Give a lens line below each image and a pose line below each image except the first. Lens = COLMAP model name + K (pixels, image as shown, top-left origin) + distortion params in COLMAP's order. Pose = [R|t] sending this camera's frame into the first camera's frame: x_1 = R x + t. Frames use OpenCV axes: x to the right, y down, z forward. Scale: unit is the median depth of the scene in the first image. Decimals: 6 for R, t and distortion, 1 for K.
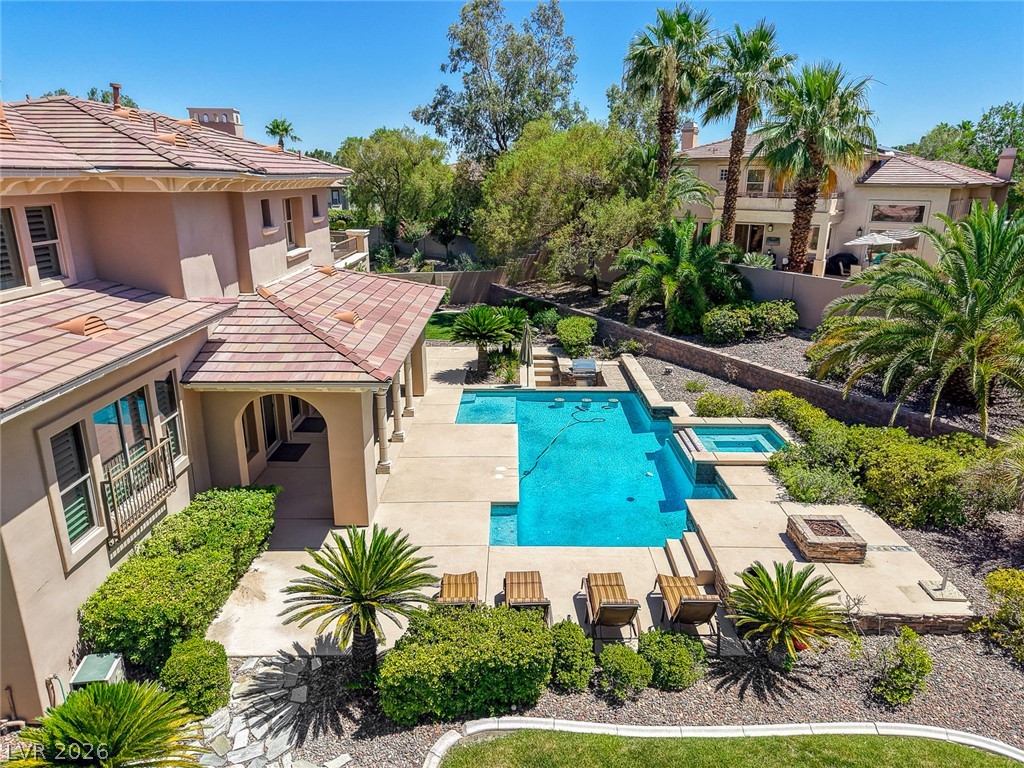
lens RADIAL K [[683.5, 0, 512.7], [0, 683.5, 383.7], [0, 0, 1]] dist [0.004376, 0.001323]
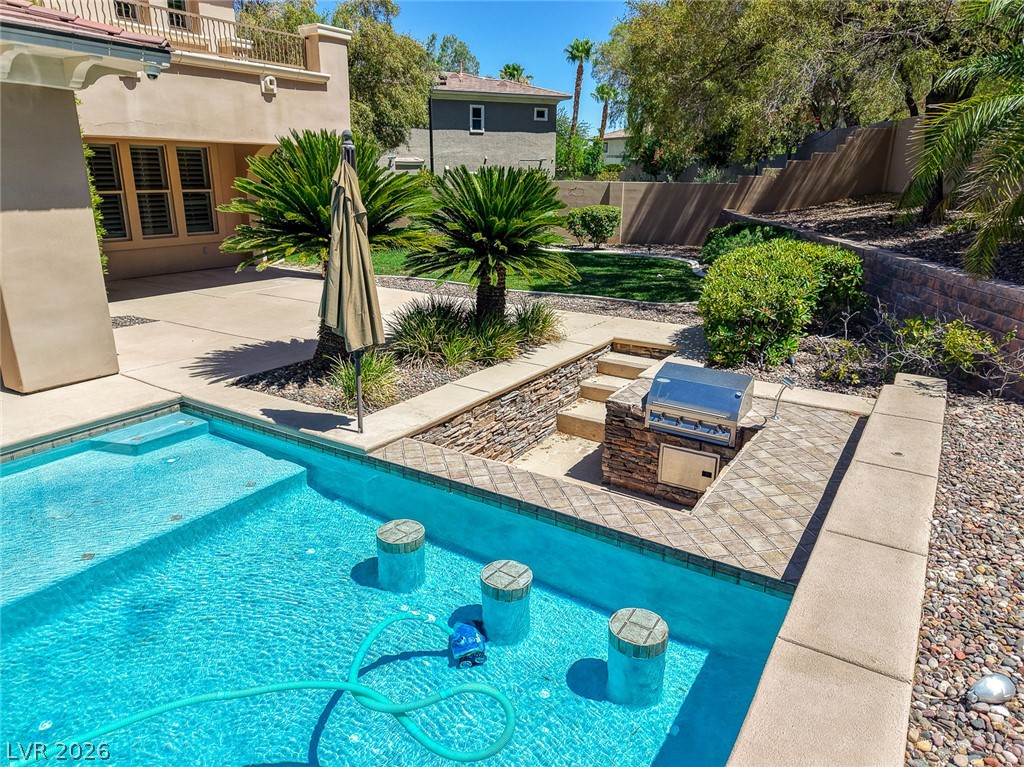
lens RADIAL K [[683.5, 0, 511.0], [0, 683.5, 383.1], [0, 0, 1]] dist [0.004376, 0.001323]
pose [[0.841033, 0.160393, -0.516660, 0.169486], [-0.160887, 0.985983, 0.044194, -0.028946], [0.516506, 0.045955, 0.855050, 0.725947]]
